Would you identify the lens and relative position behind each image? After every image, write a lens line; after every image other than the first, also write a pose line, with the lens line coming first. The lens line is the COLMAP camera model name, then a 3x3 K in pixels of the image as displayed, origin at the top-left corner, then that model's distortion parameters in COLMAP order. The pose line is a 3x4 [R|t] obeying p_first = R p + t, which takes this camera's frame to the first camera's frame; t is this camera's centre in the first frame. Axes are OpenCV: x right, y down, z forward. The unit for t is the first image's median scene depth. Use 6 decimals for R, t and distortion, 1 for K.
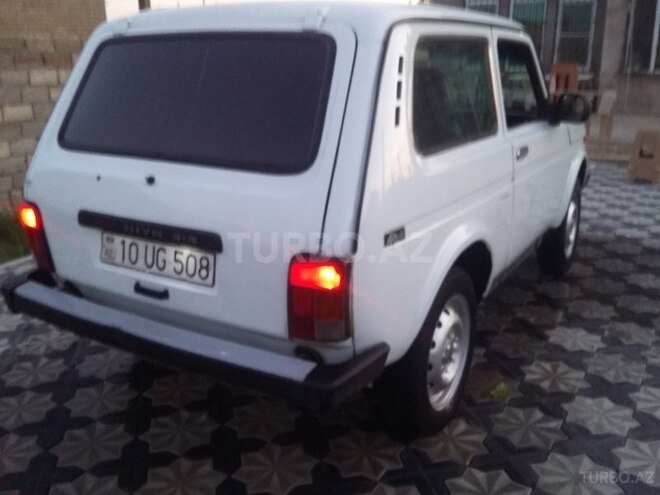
lens RADIAL K [[618.1, 0, 331.1], [0, 618.1, 248.9], [0, 0, 1]] dist [0.038252, 0.000000]
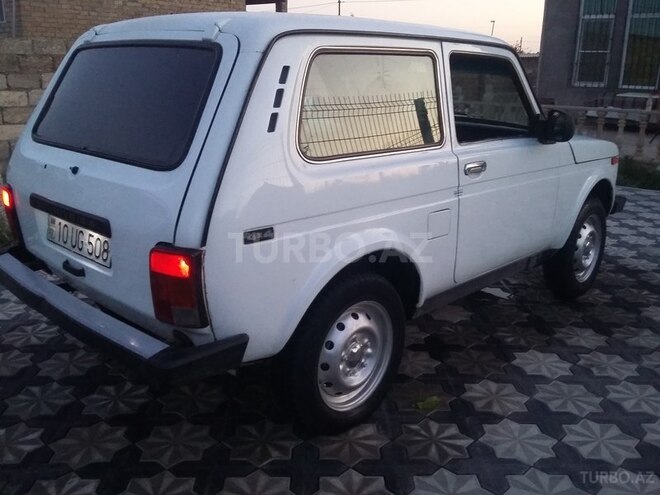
lens RADIAL K [[618.1, 0, 332.4], [0, 618.1, 248.2], [0, 0, 1]] dist [0.038252, 0.000000]
pose [[0.975118, 0.080862, -0.206411, 0.371564], [-0.083529, 0.996496, -0.004222, -0.003300], [0.205347, 0.021359, 0.978456, -0.012420]]
